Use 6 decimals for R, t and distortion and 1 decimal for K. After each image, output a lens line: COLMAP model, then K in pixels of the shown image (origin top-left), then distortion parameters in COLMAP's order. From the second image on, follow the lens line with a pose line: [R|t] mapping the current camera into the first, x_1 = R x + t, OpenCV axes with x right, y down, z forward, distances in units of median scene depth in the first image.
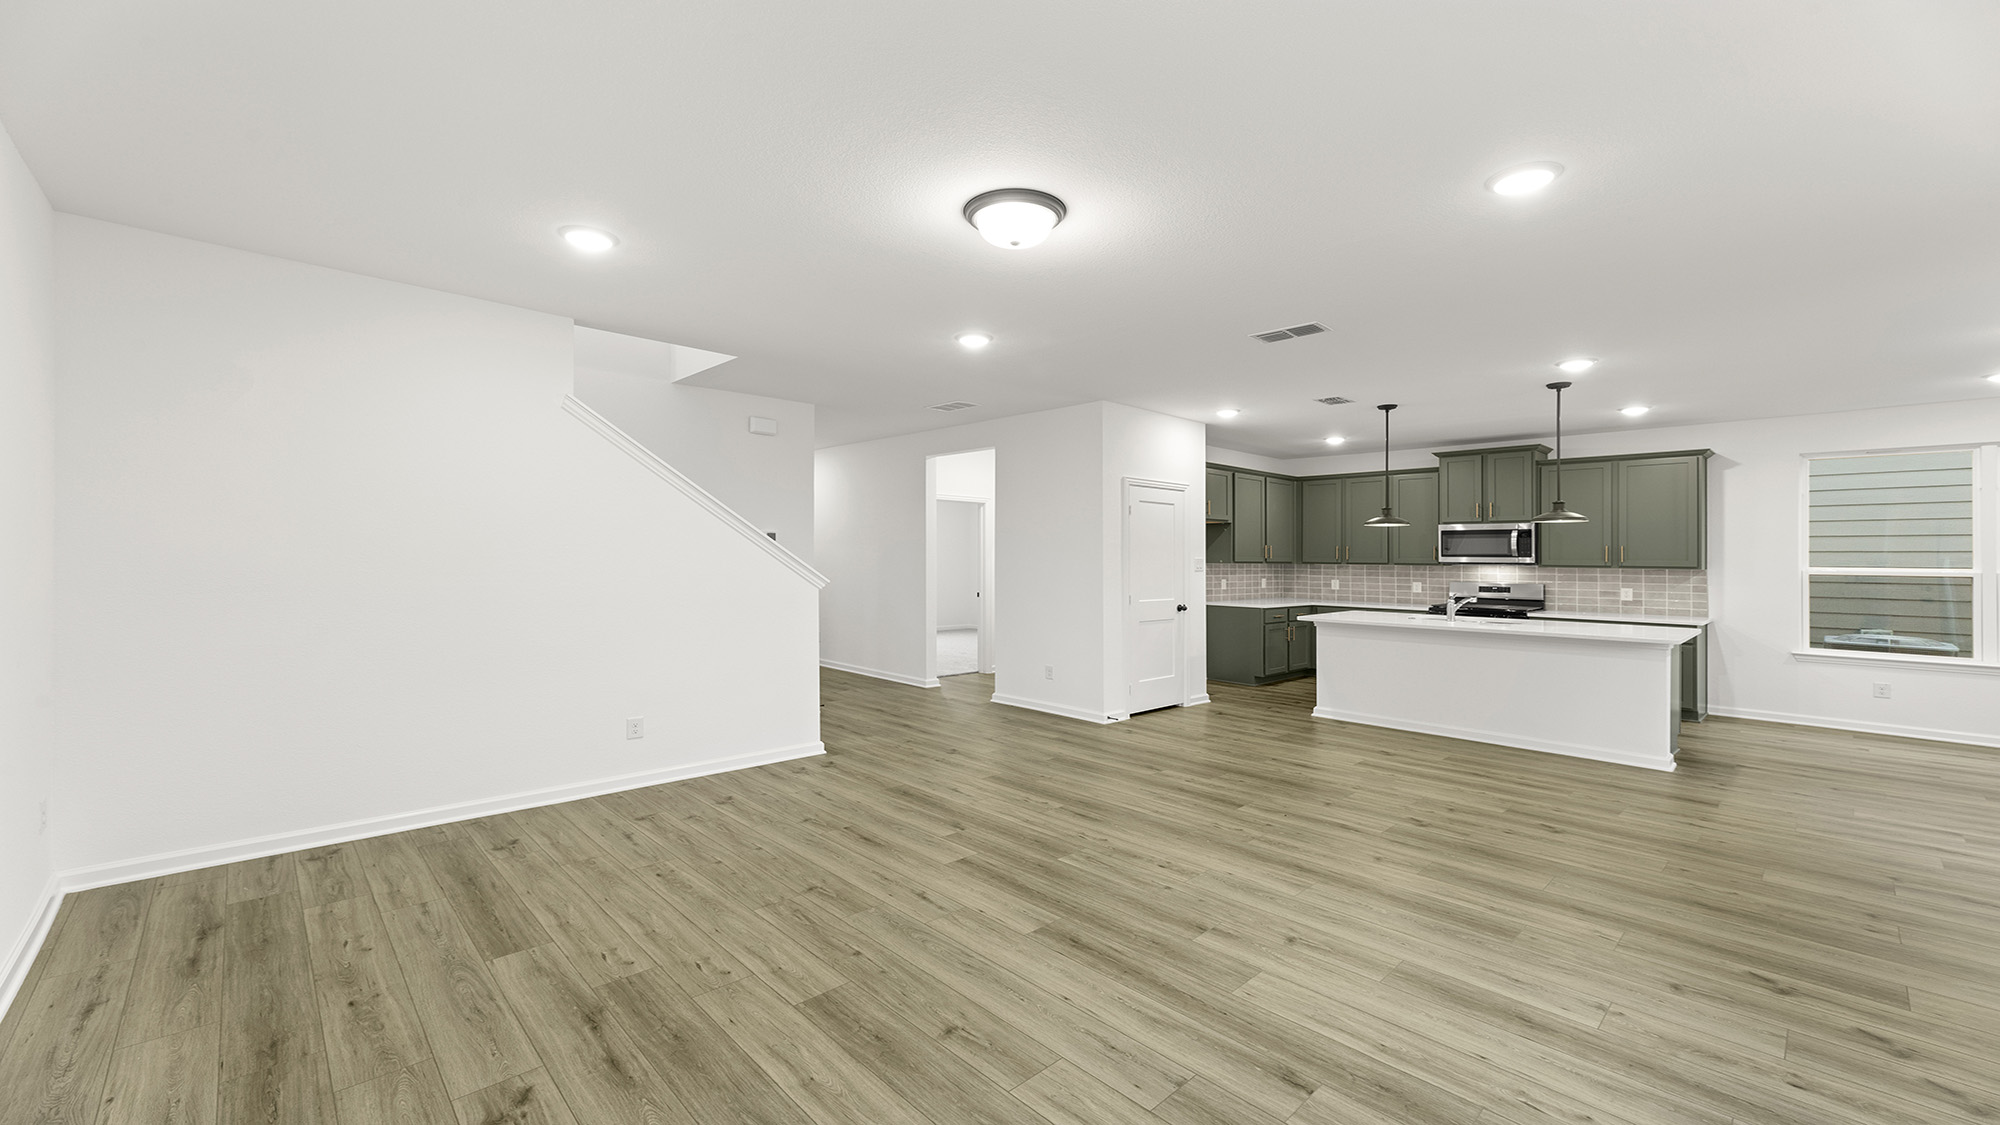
lens RADIAL K [[787.0, 0, 991.6], [0, 787.0, 549.9], [0, 0, 1]] dist [0.006036, 0.000719]
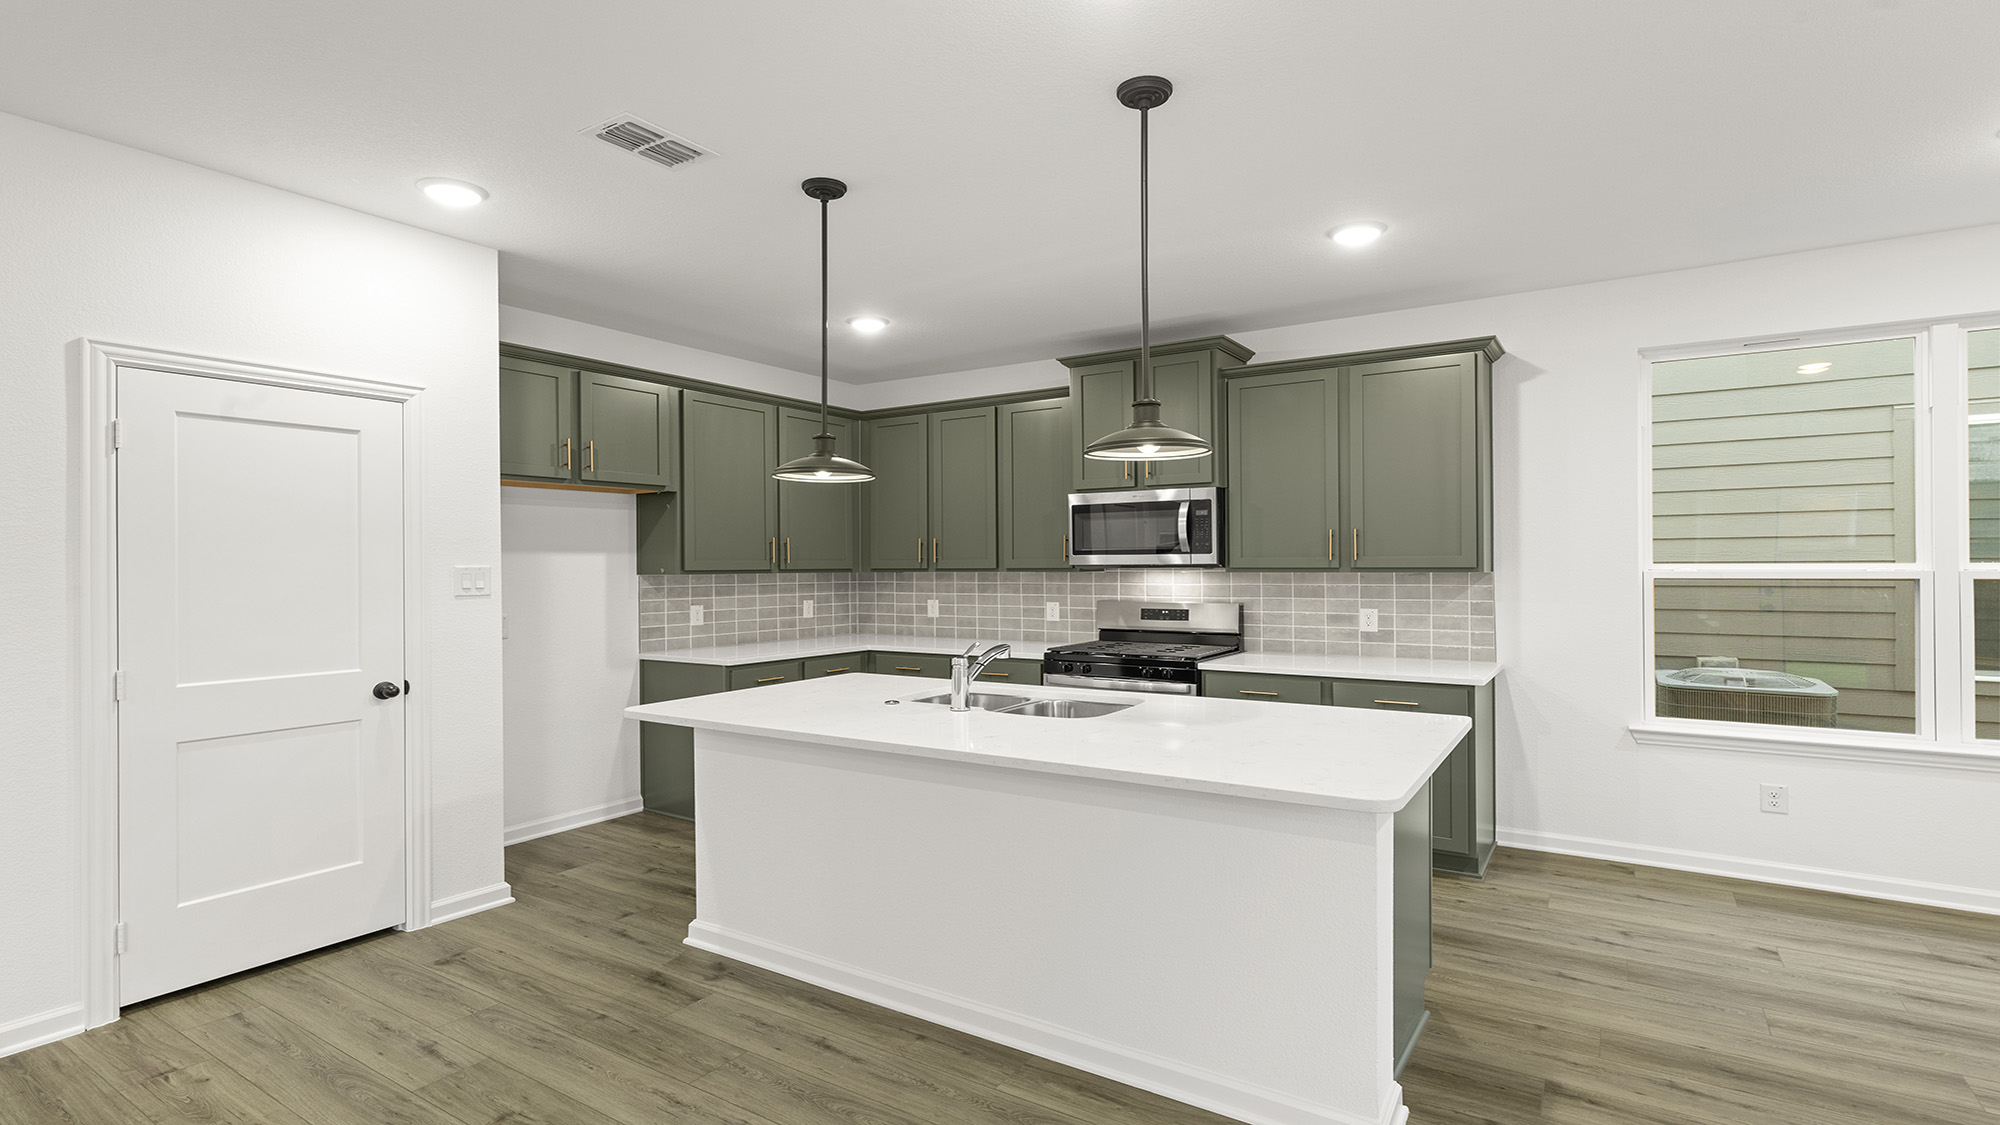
lens RADIAL K [[998.6, 0, 991.5], [0, 998.6, 560.2], [0, 0, 1]] dist [0.026871, -0.000352]
pose [[0.975220, -0.015478, 0.220695, 0.392202], [0.013805, 0.999863, 0.009120, 0.005853], [-0.220806, -0.005847, 0.975300, 0.382638]]
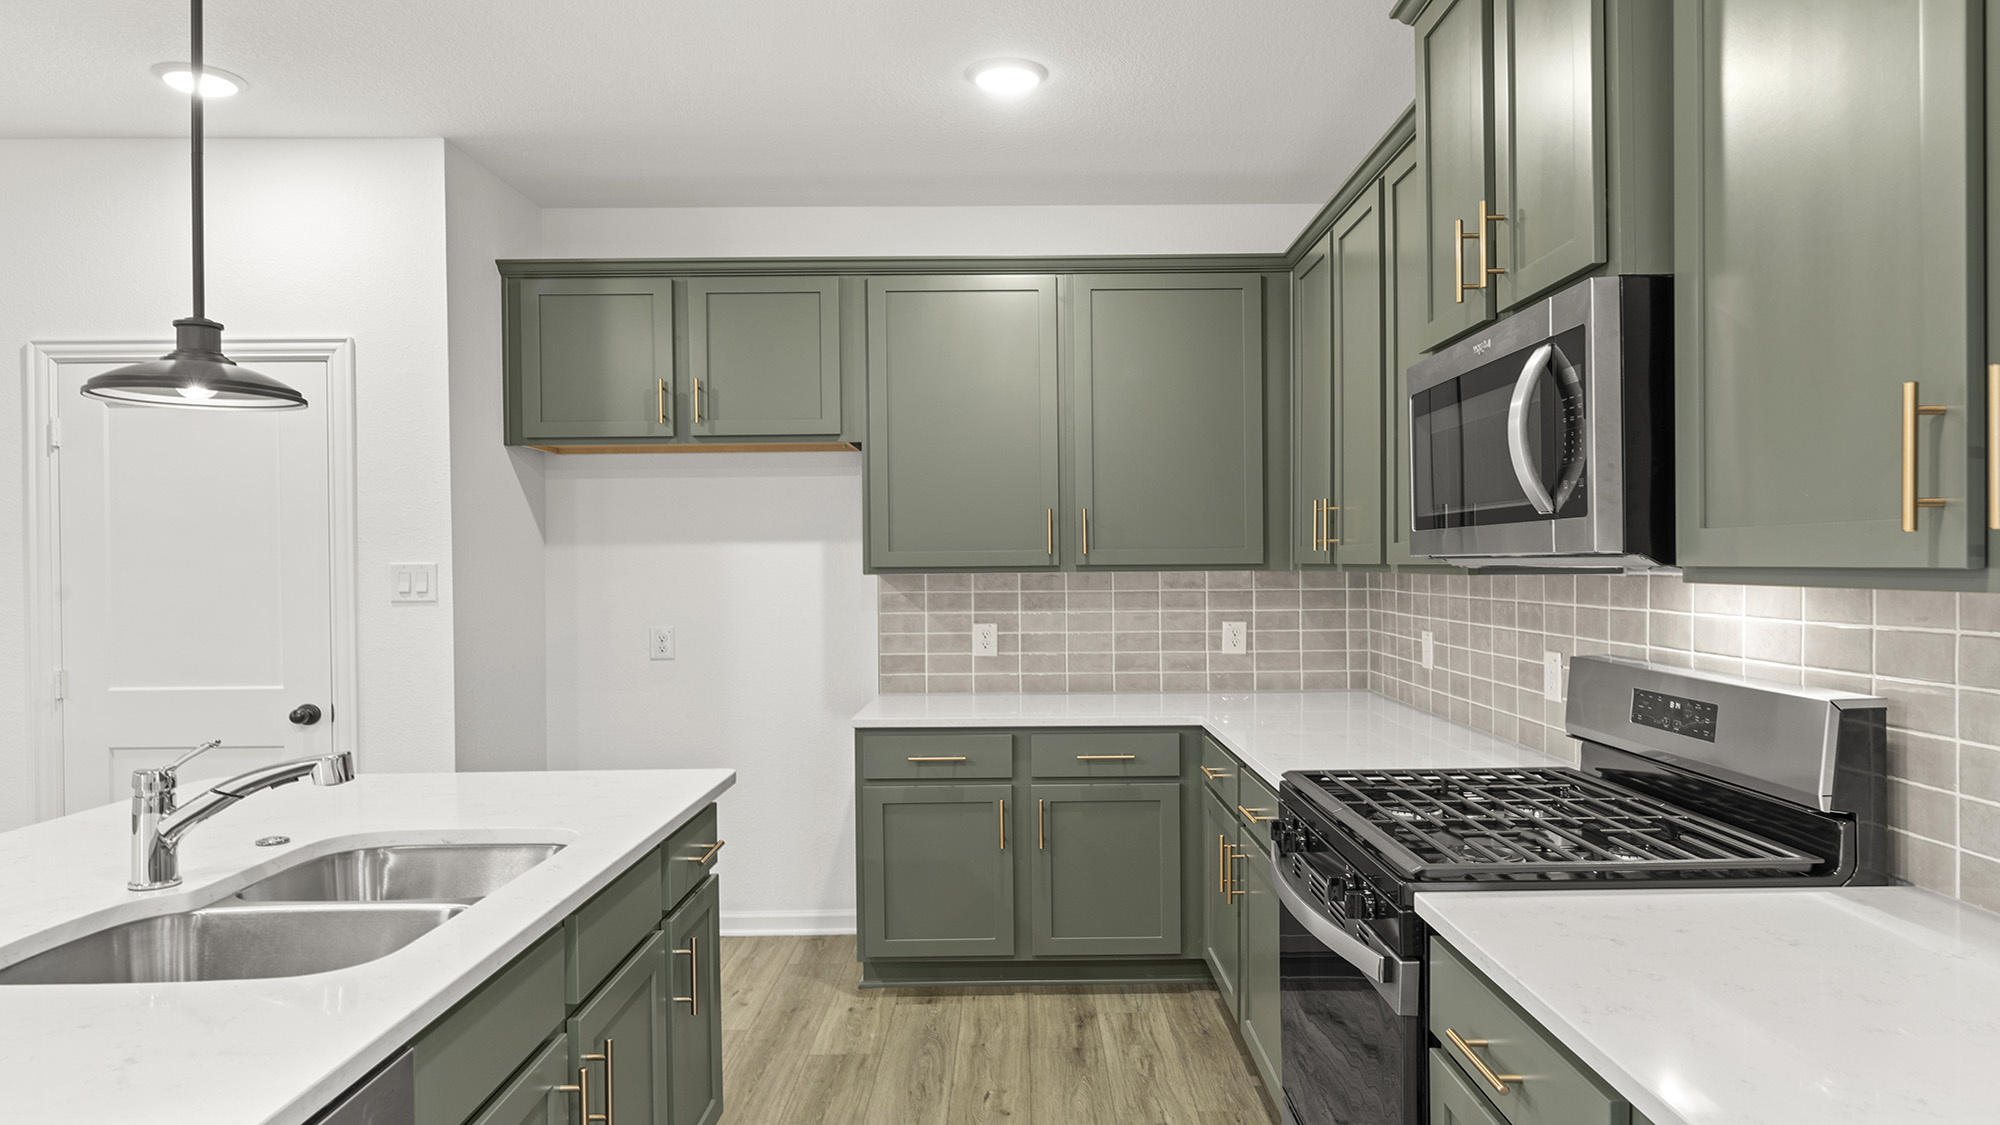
lens RADIAL K [[1296.0, 0, 997.8], [0, 1296.0, 578.2], [0, 0, 1]] dist [-0.007593, -0.000715]
pose [[0.716185, -0.009027, -0.697852, 0.762138], [0.024583, 0.999622, 0.012298, 0.015292], [0.697477, -0.025963, 0.716136, 0.738263]]
